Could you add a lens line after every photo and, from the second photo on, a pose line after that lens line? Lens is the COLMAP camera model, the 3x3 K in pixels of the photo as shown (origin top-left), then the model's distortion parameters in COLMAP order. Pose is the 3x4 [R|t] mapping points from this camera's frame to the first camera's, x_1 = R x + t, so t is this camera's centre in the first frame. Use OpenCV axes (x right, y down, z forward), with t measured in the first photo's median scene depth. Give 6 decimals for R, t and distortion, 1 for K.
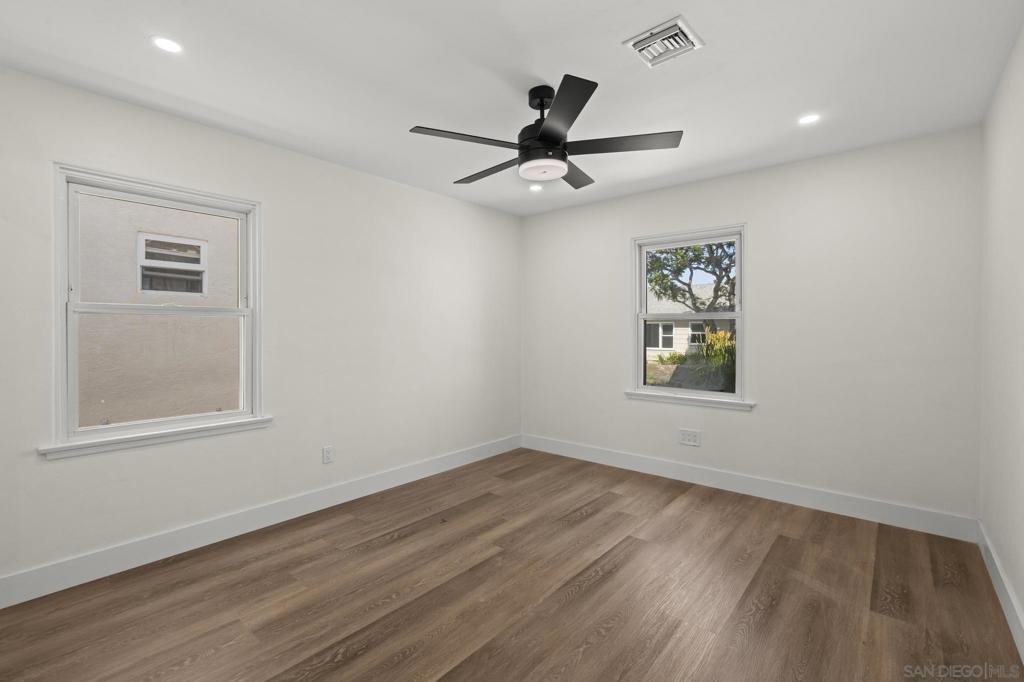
lens RADIAL K [[456.9, 0, 503.0], [0, 456.9, 335.3], [0, 0, 1]] dist [-0.002724, 0.000814]
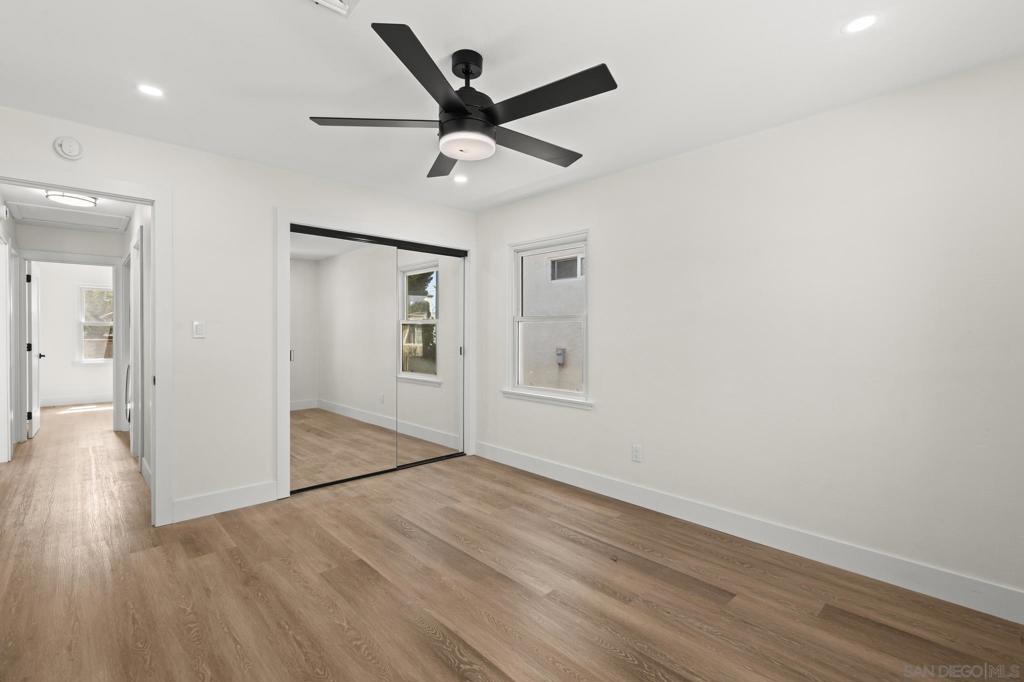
lens RADIAL K [[456.9, 0, 508.9], [0, 456.9, 340.0], [0, 0, 1]] dist [-0.002724, 0.000814]
pose [[-0.100073, 0.014099, -0.994880, 0.799570], [-0.014872, 0.999767, 0.015664, -0.004487], [0.994869, 0.016364, -0.099840, 0.990511]]
